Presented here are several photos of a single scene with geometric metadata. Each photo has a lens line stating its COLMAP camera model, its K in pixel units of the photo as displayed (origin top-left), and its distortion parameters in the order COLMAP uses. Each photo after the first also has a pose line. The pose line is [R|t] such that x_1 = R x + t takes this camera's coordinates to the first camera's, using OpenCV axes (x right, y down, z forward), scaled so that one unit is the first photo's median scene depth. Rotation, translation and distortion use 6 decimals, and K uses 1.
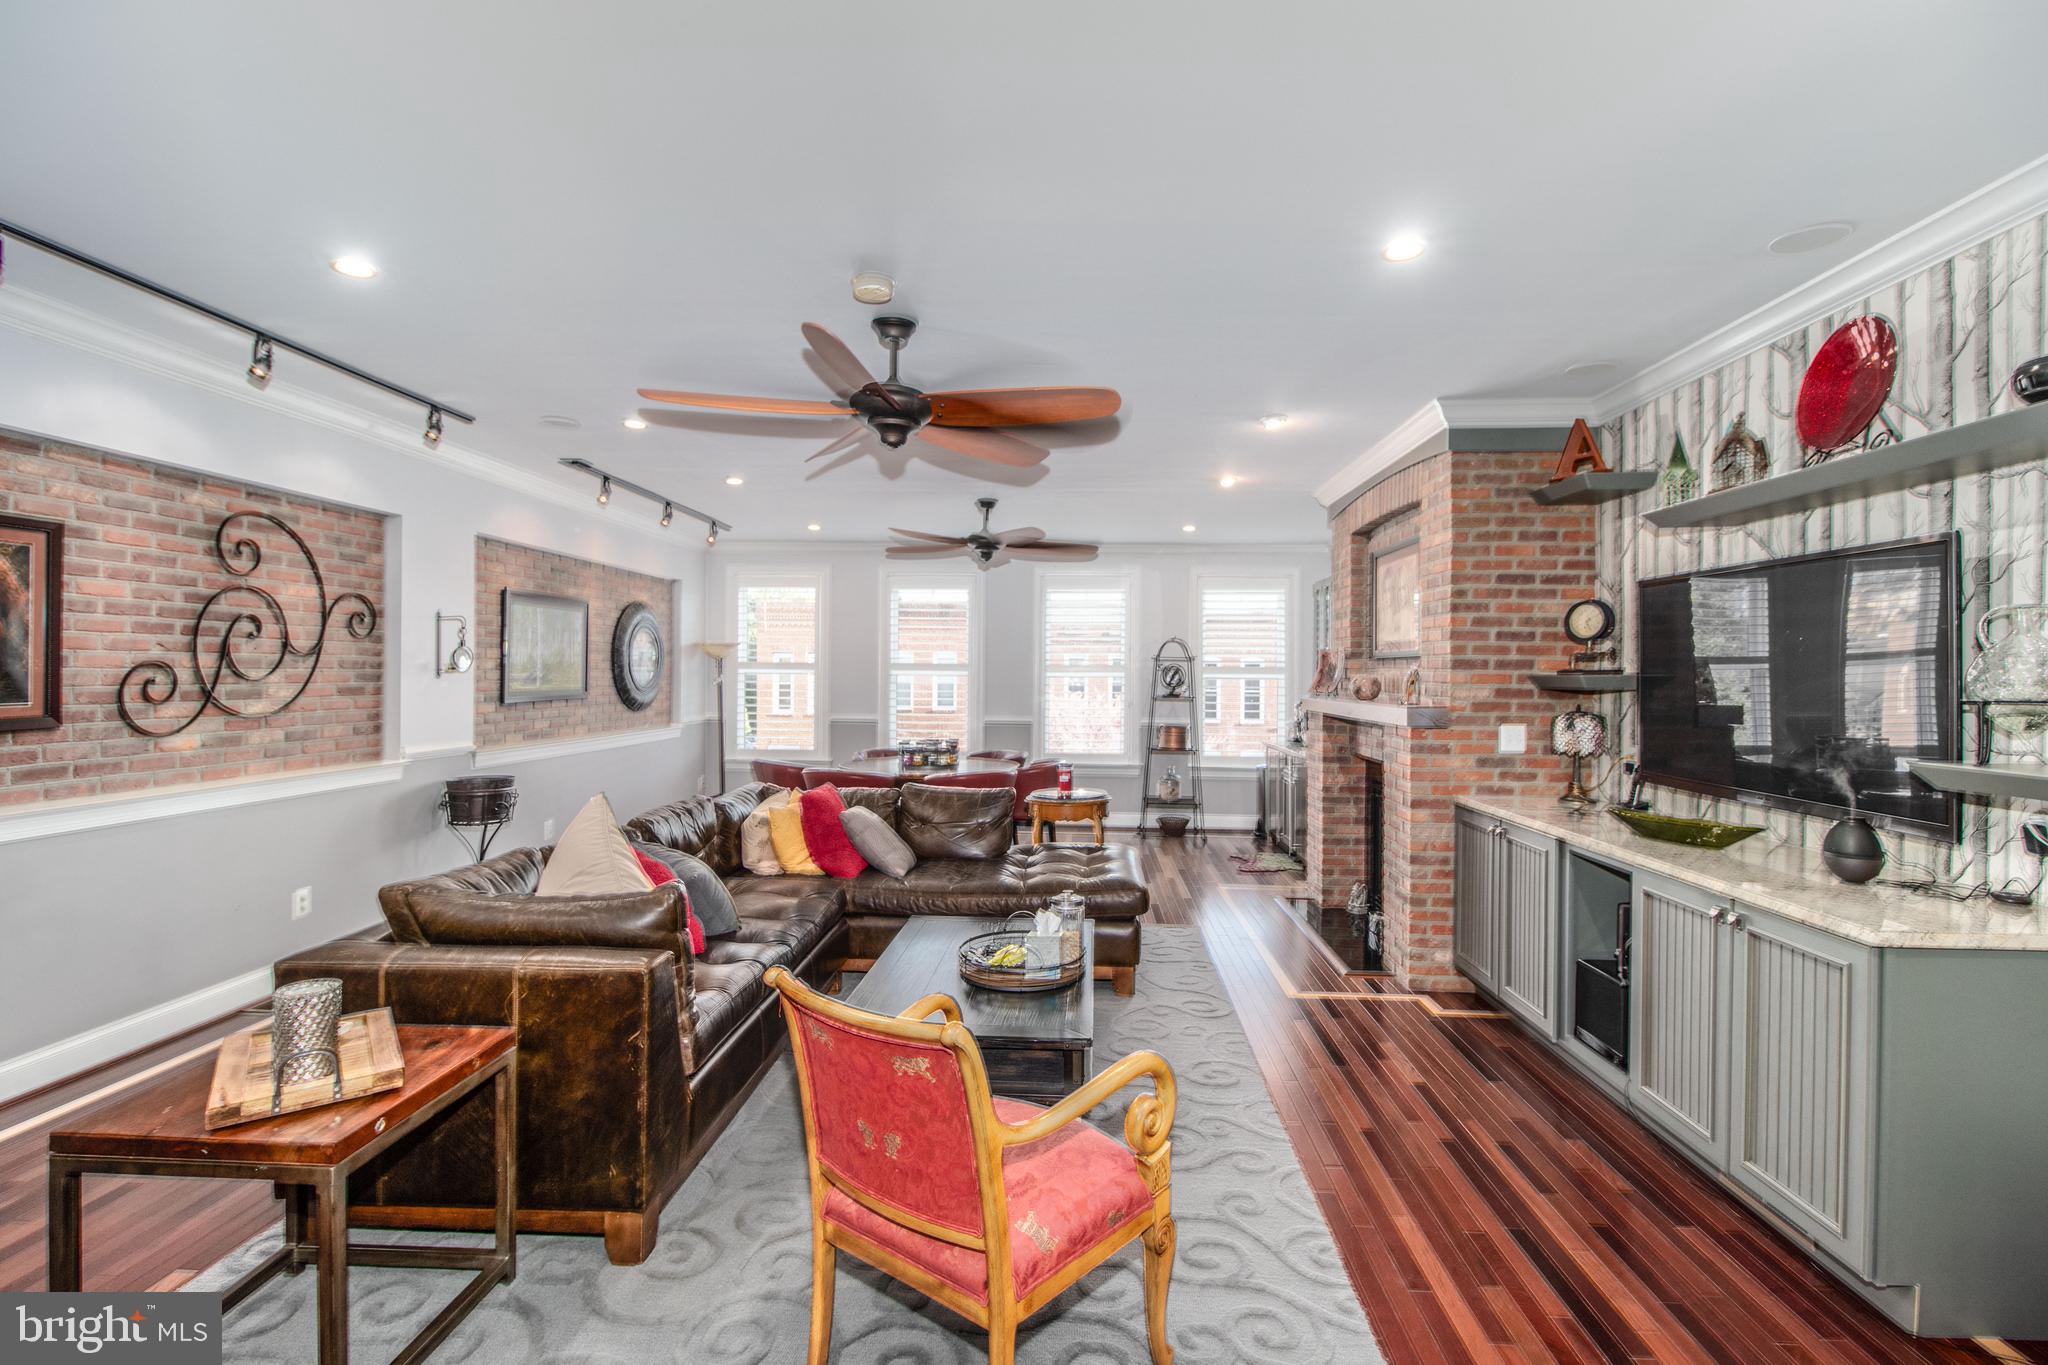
lens RADIAL K [[939.9, 0, 1032.0], [0, 939.9, 671.4], [0, 0, 1]] dist [0.025442, -0.016481]
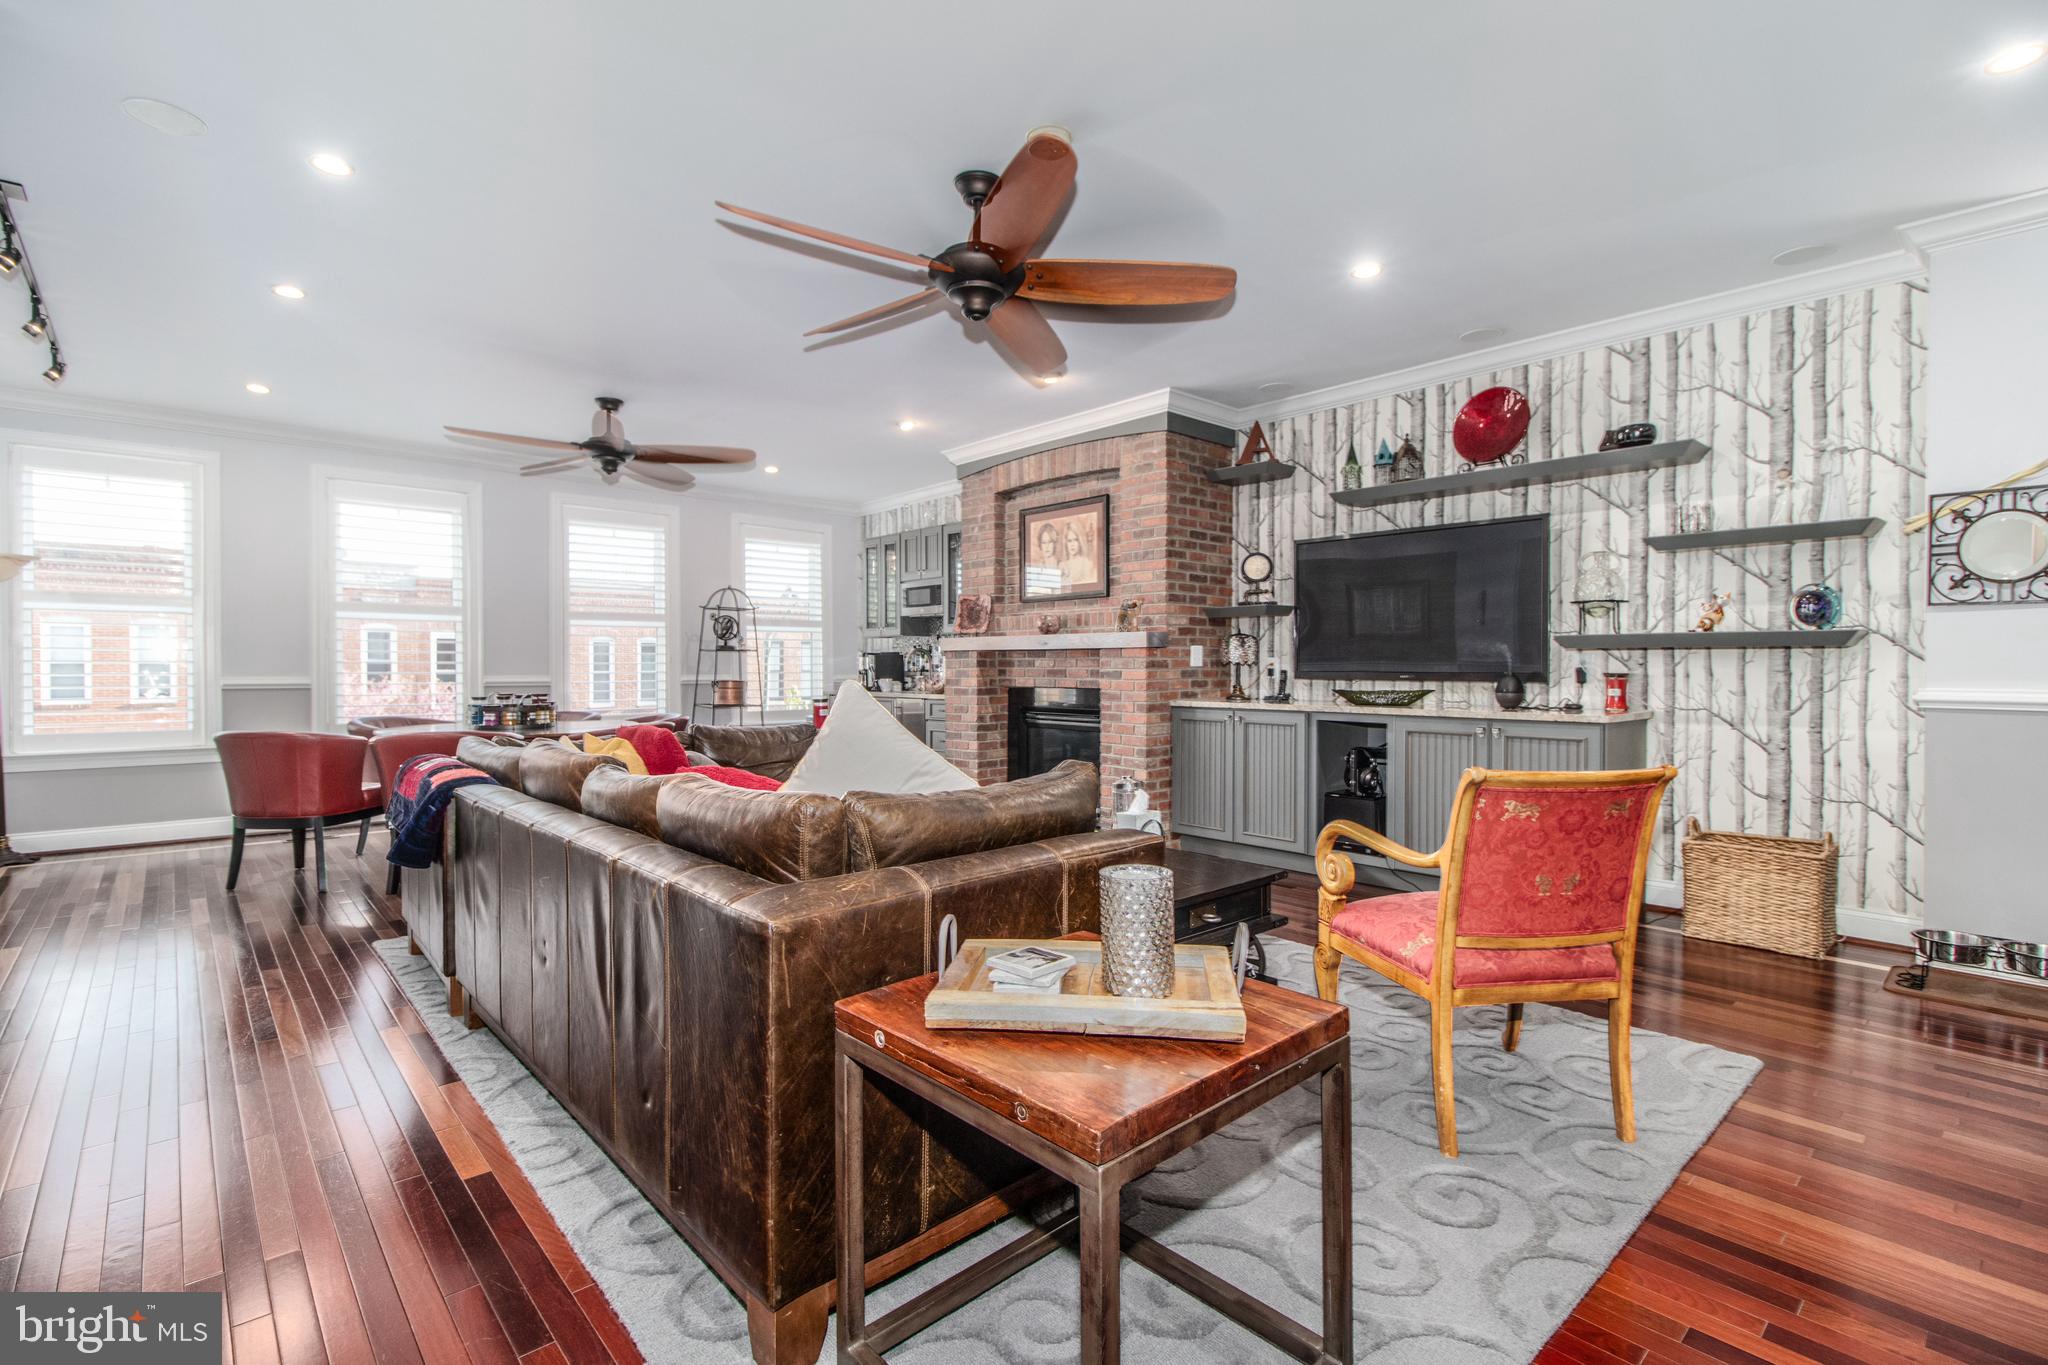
lens RADIAL K [[939.9, 0, 1032.0], [0, 939.9, 671.4], [0, 0, 1]] dist [0.025442, -0.016481]
pose [[0.699823, -0.013161, 0.714195, -0.596573], [0.005266, 0.999898, 0.013266, 0.074148], [-0.714297, -0.005523, 0.699821, 0.239786]]
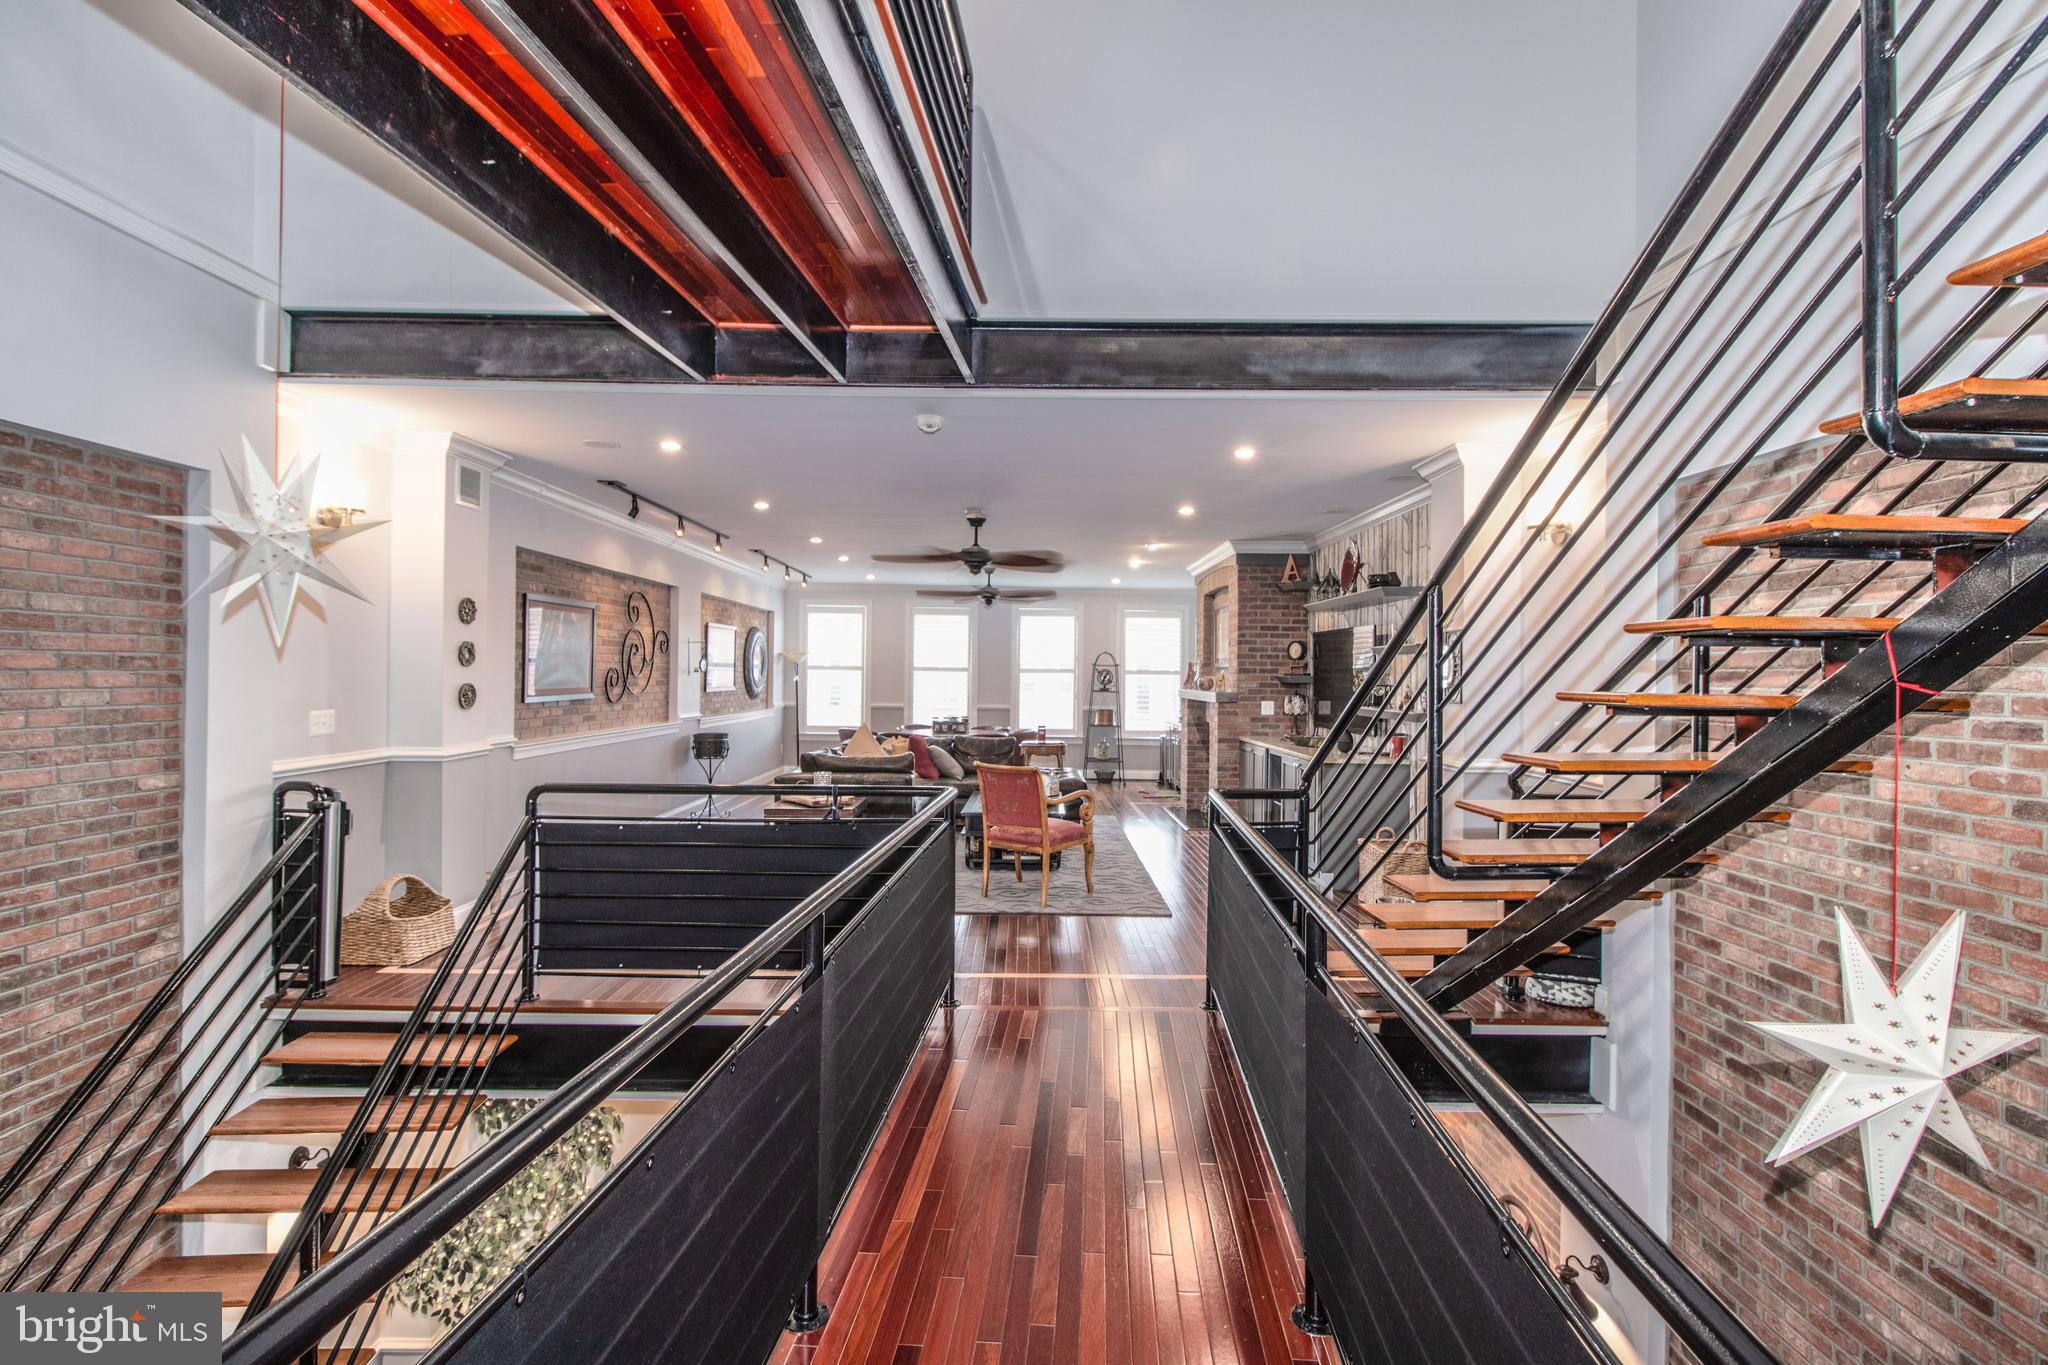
lens RADIAL K [[939.9, 0, 1032.0], [0, 939.9, 671.4], [0, 0, 1]] dist [0.025442, -0.016481]
pose [[0.998122, 0.003655, 0.061142, -0.113832], [-0.003505, 0.999991, -0.002562, 0.000378], [-0.061151, 0.002343, 0.998126, -0.964502]]
